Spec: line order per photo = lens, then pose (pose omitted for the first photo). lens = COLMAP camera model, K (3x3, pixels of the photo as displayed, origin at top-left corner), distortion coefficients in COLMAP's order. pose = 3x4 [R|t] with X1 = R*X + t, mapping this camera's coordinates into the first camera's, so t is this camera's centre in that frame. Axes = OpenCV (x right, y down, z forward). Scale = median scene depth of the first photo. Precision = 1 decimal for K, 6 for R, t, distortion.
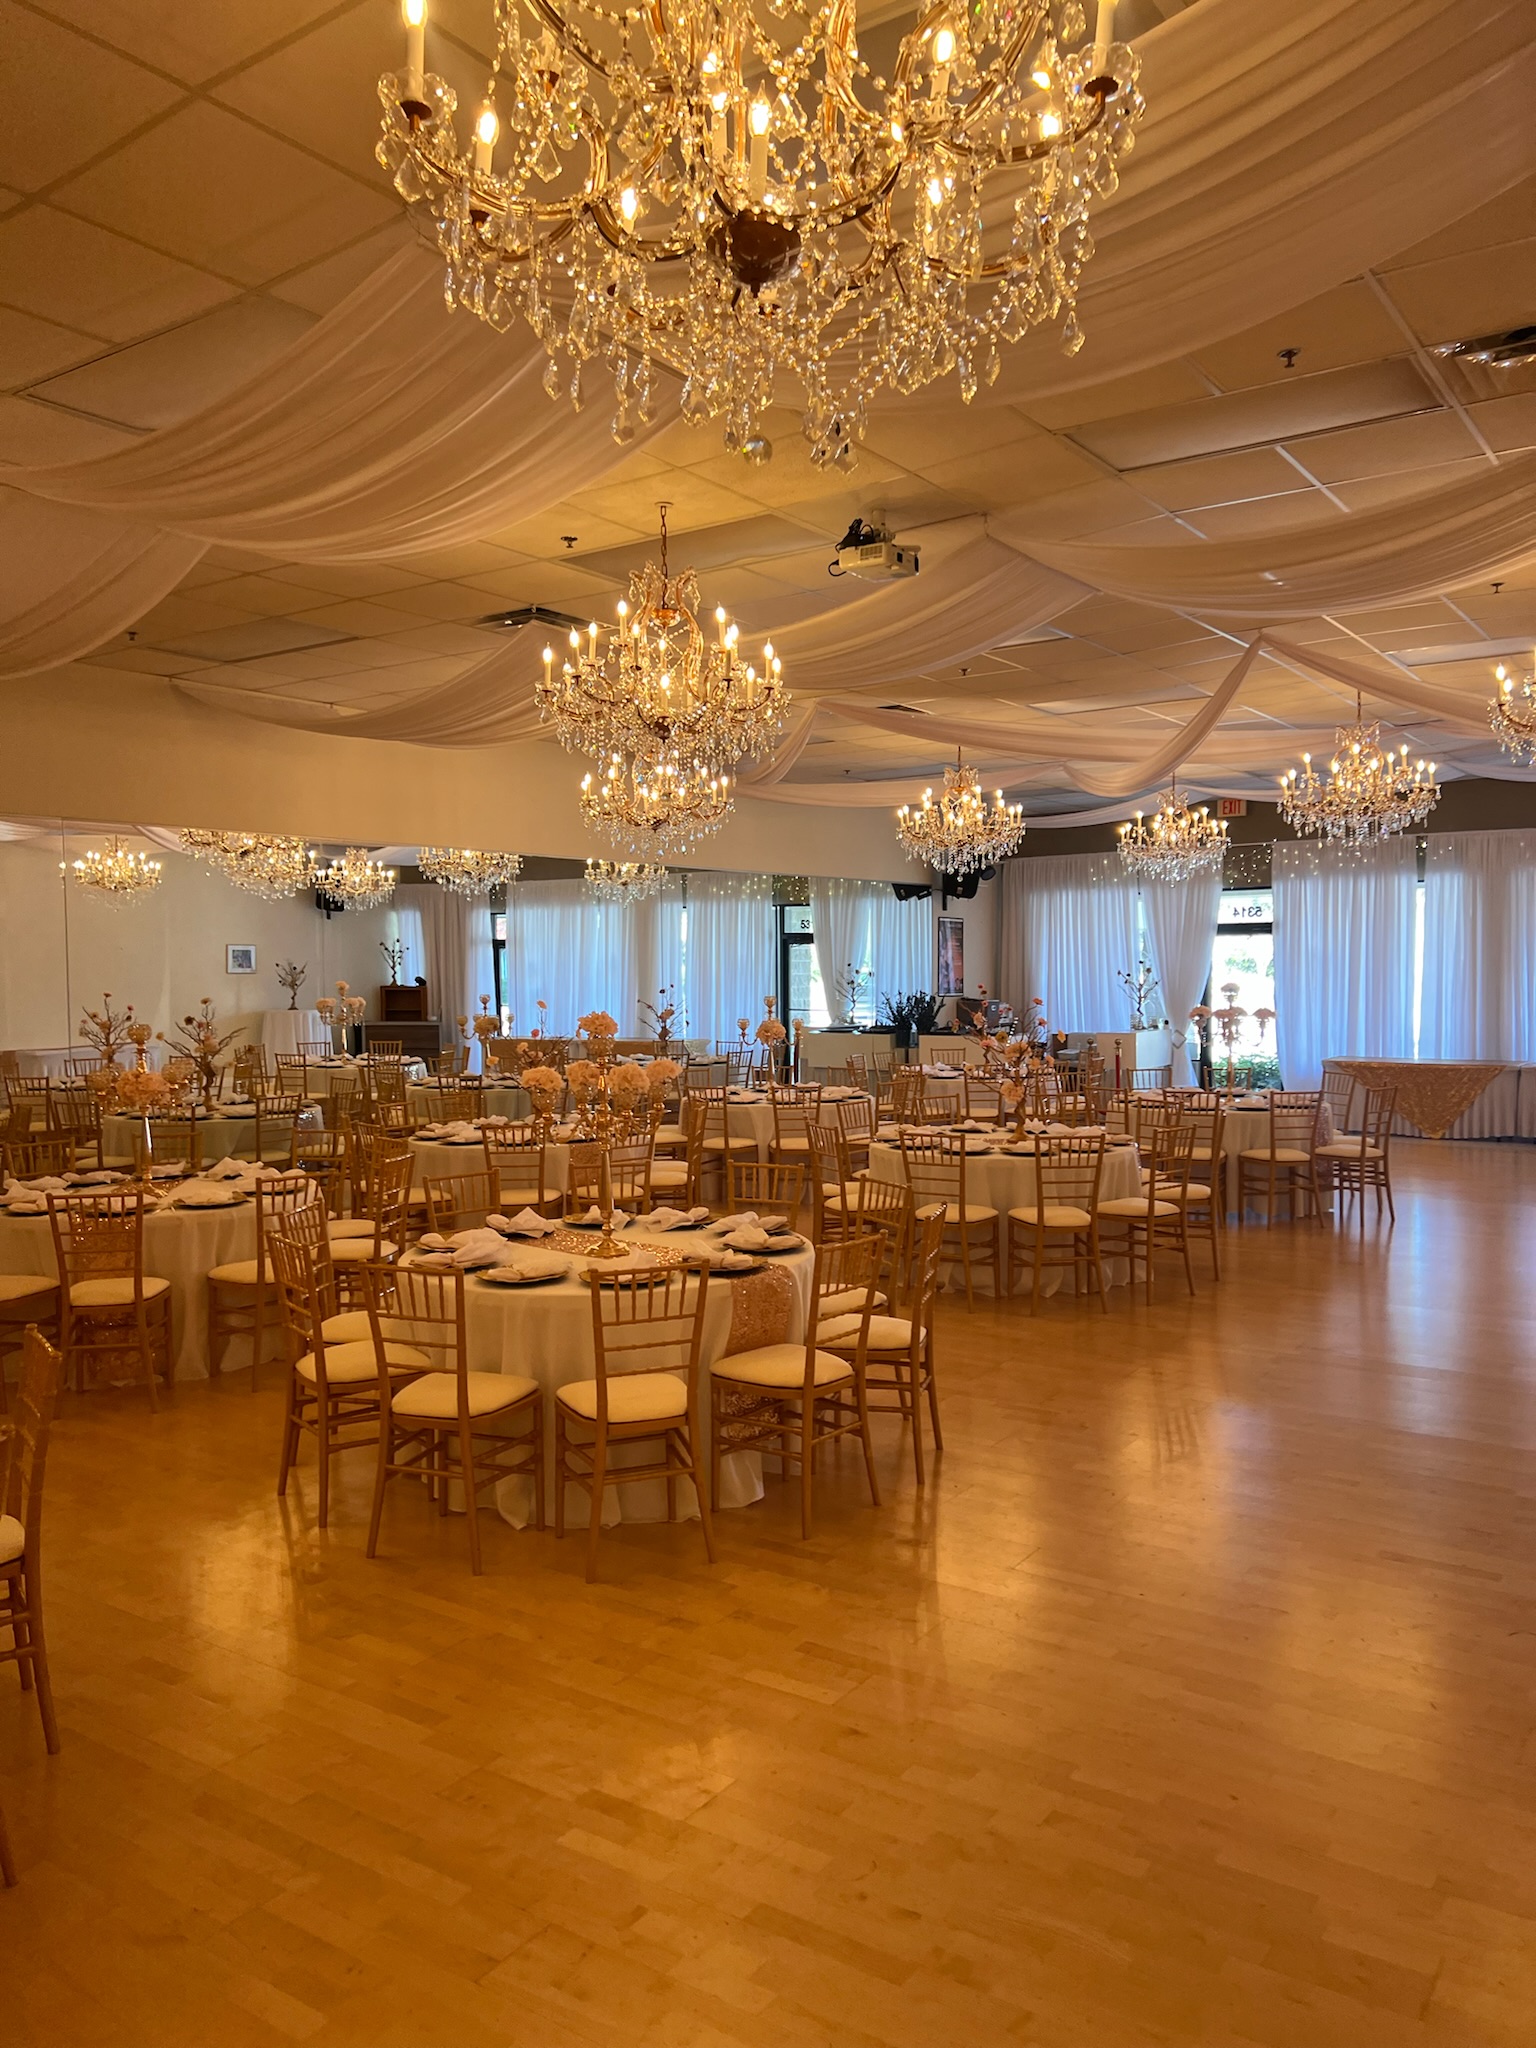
lens RADIAL K [[1507.3, 0, 768.0], [0, 1507.3, 1024.0], [0, 0, 1]] dist [0.014926, -0.002162]
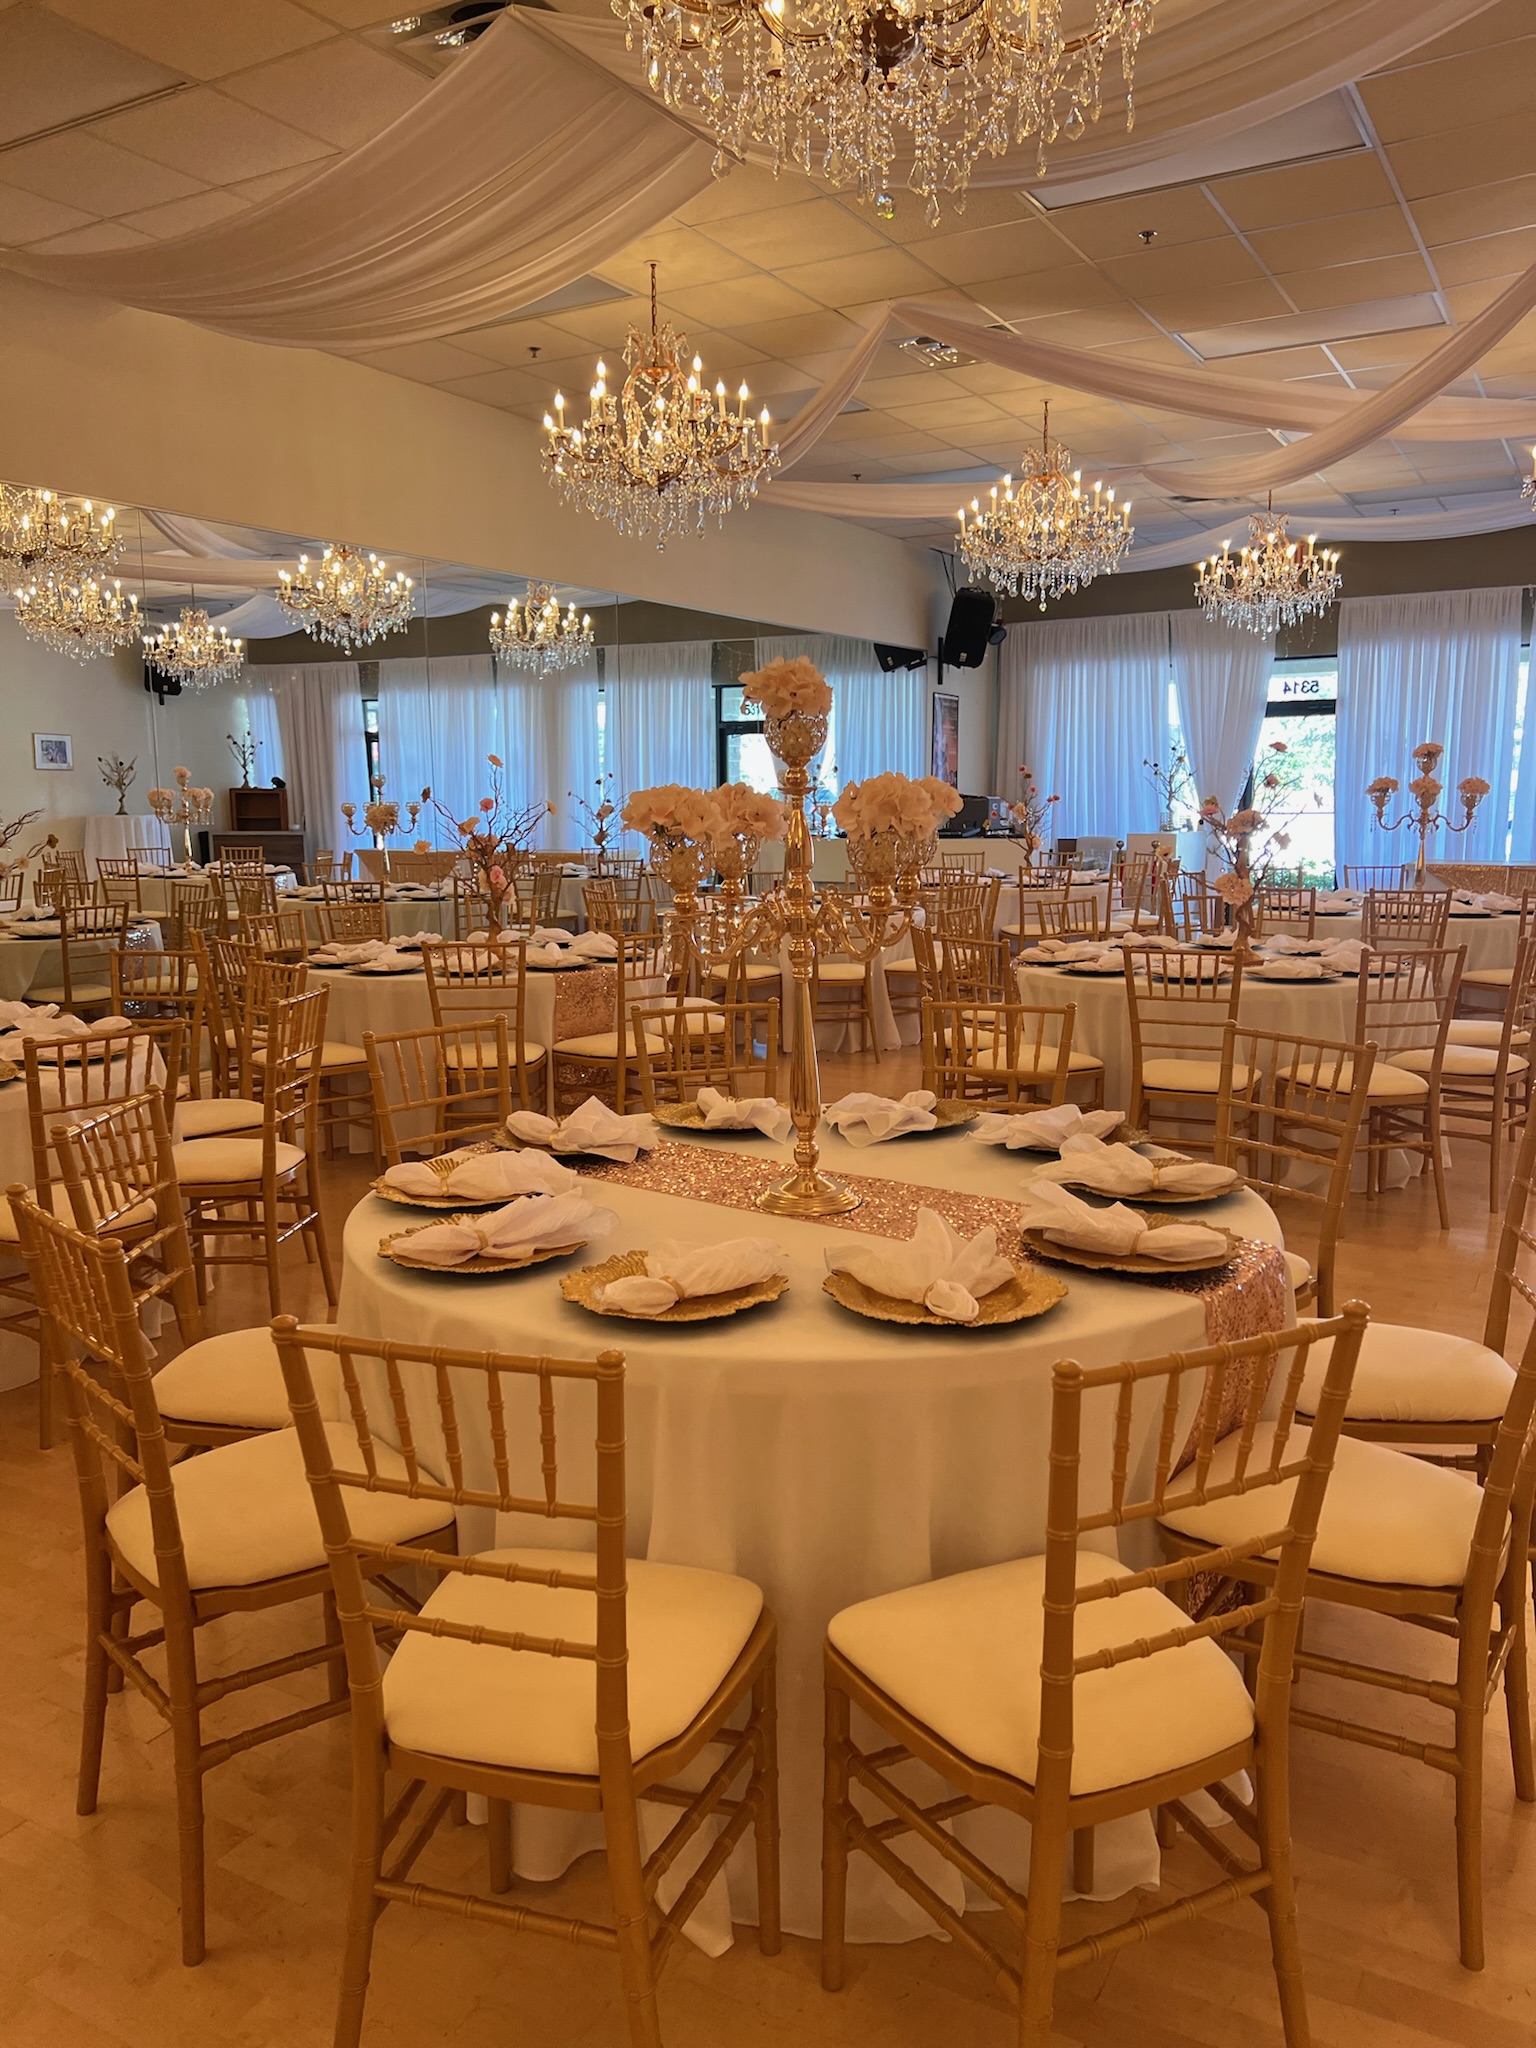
lens RADIAL K [[1507.3, 0, 768.0], [0, 1507.3, 1024.0], [0, 0, 1]] dist [0.014926, -0.002162]
pose [[0.995801, -0.011614, 0.090808, -0.053066], [0.001229, 0.993527, 0.113589, 0.015016], [-0.091540, -0.113001, 0.989369, 0.184393]]
